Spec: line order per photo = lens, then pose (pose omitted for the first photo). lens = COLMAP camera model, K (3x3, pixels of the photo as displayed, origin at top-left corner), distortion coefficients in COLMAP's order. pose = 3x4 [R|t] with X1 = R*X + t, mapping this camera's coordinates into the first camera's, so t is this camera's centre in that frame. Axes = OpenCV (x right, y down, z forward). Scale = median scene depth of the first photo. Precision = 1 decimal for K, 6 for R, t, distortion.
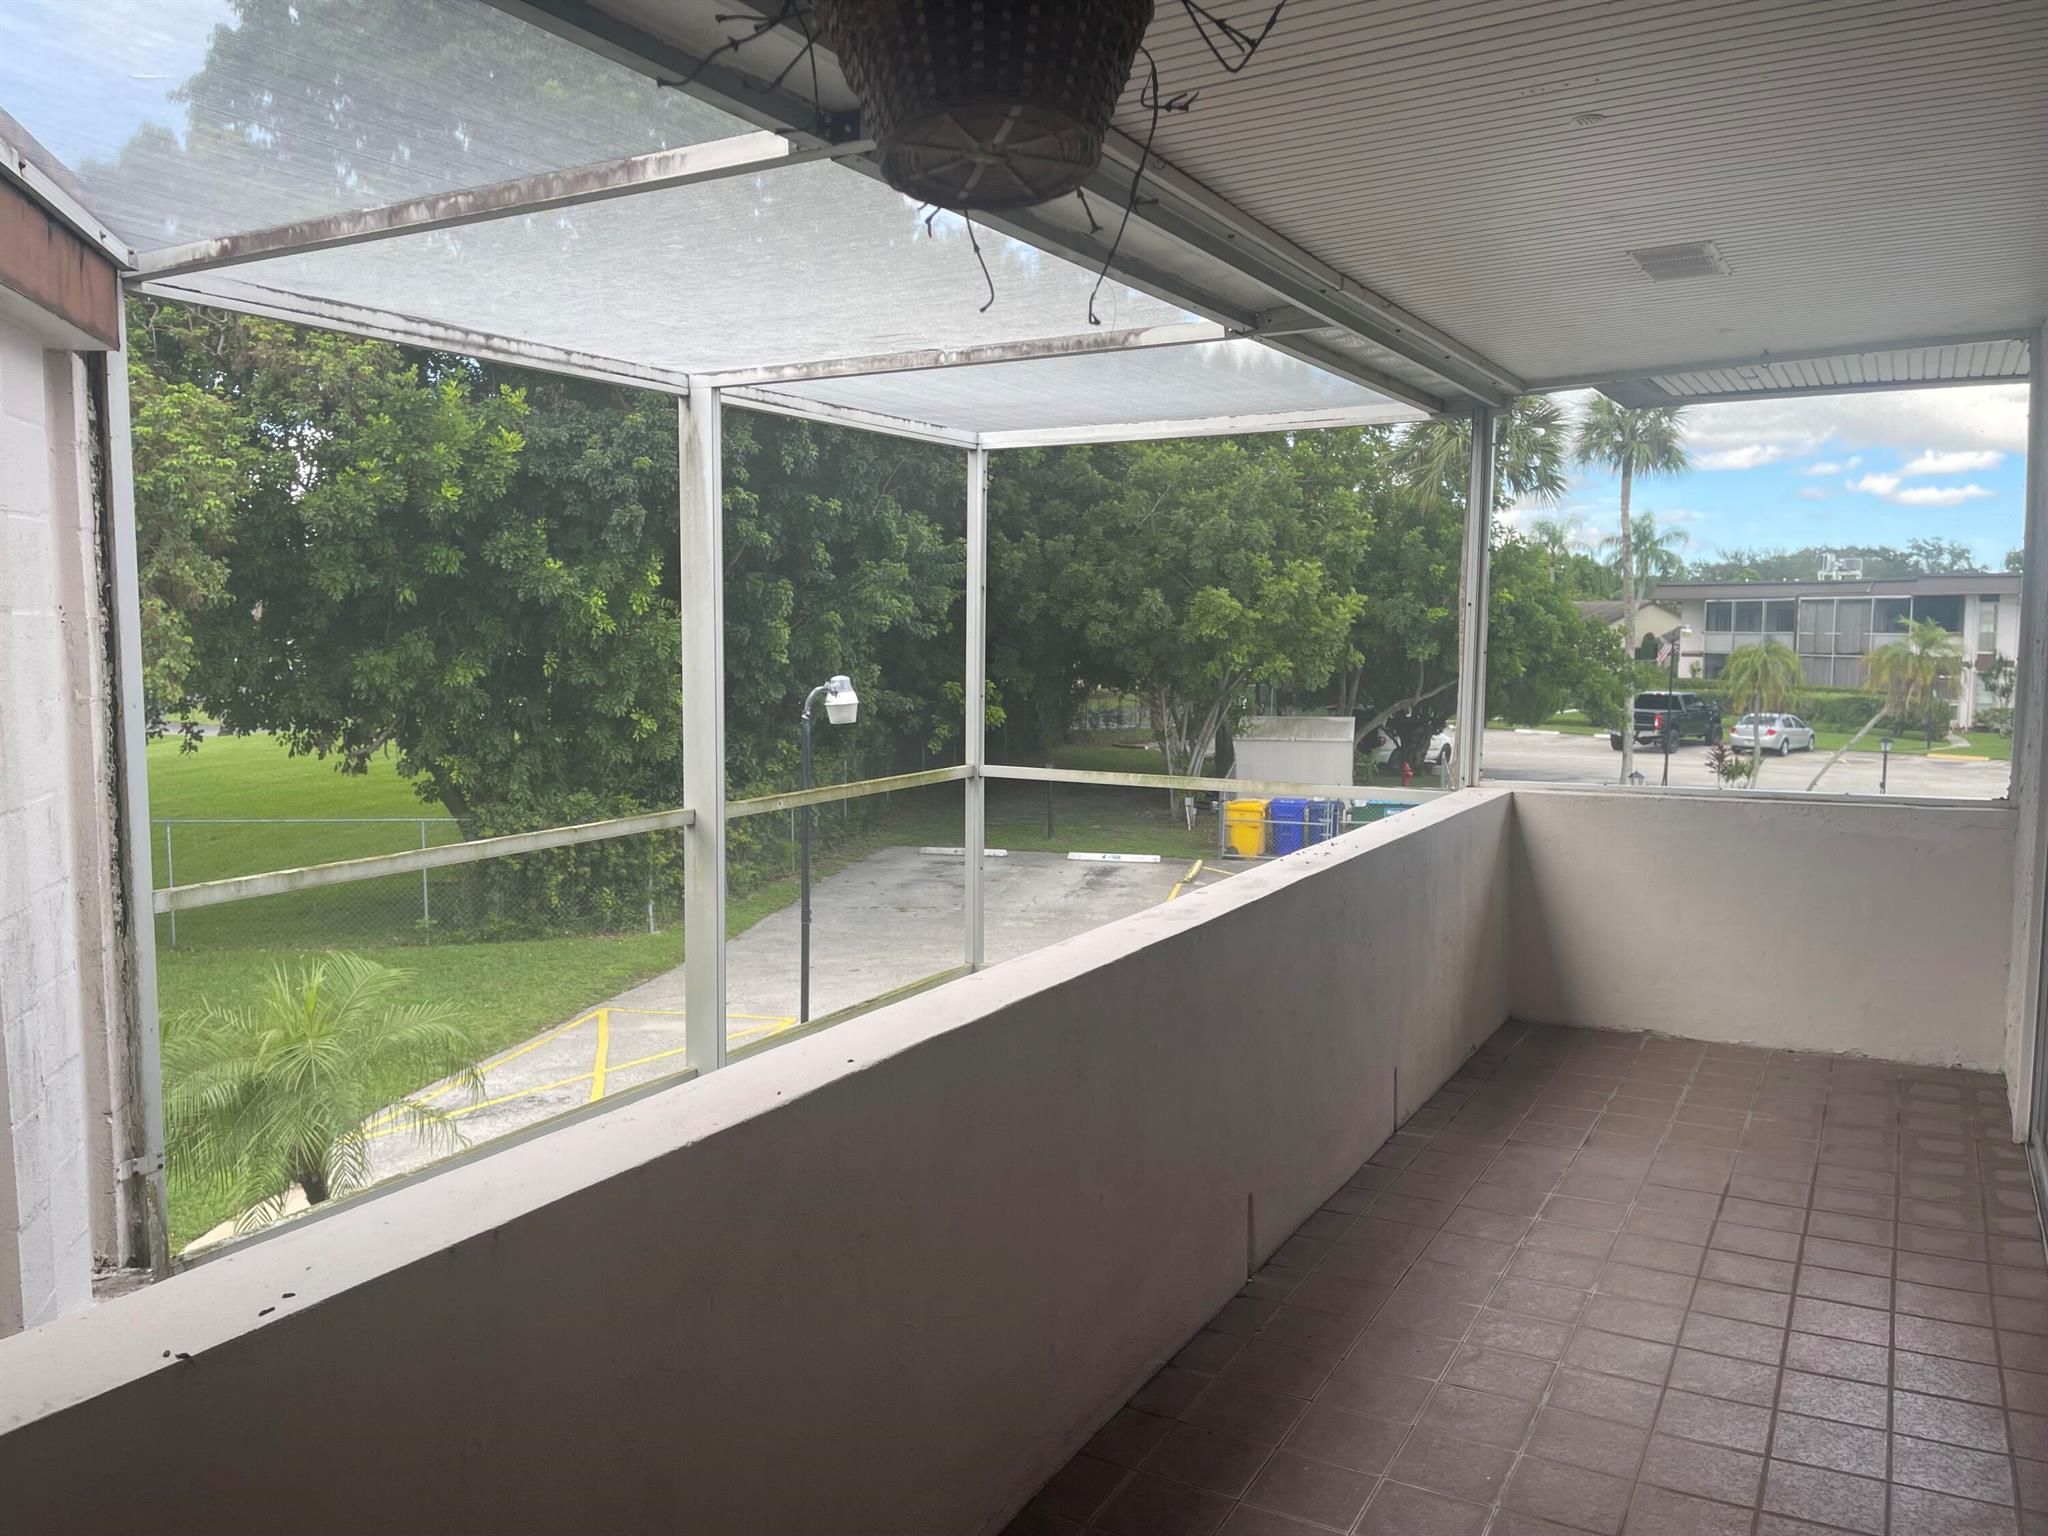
lens RADIAL K [[1529.0, 0, 1028.1], [0, 1529.0, 769.0], [0, 0, 1]] dist [0.024716, -0.001733]
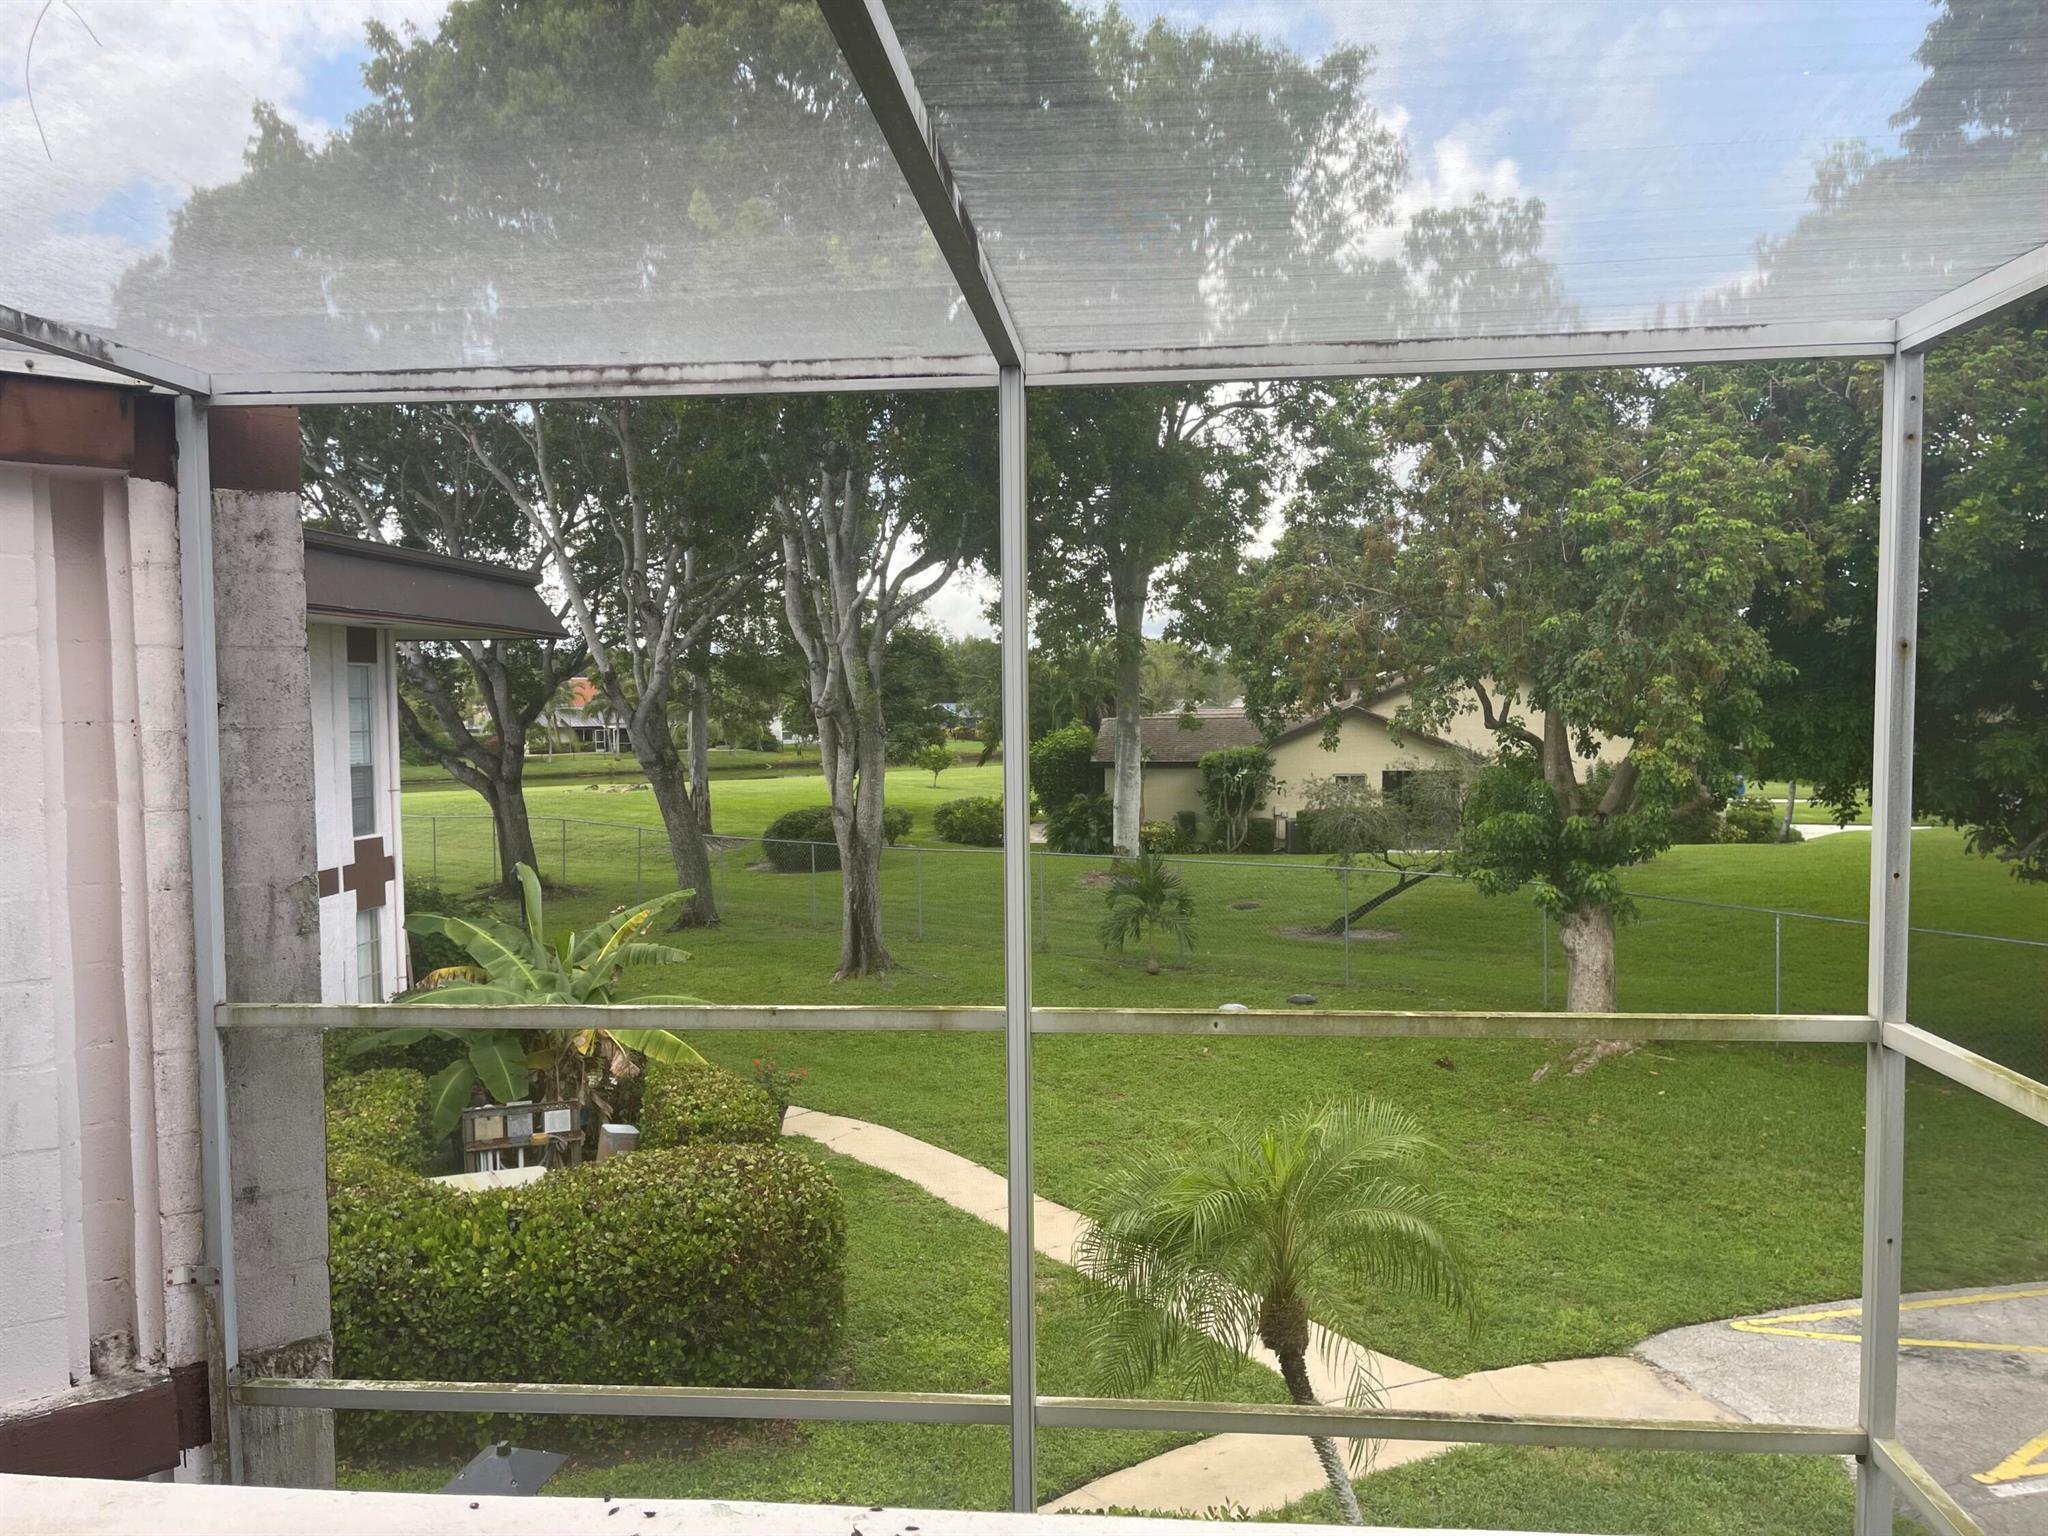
lens RADIAL K [[1529.0, 0, 1022.9], [0, 1529.0, 772.9], [0, 0, 1]] dist [0.024716, -0.001733]
pose [[0.409699, 0.040674, -0.911314, 0.443185], [-0.077846, 0.996920, 0.009498, -0.097248], [0.908893, 0.067051, 0.411603, 0.858296]]
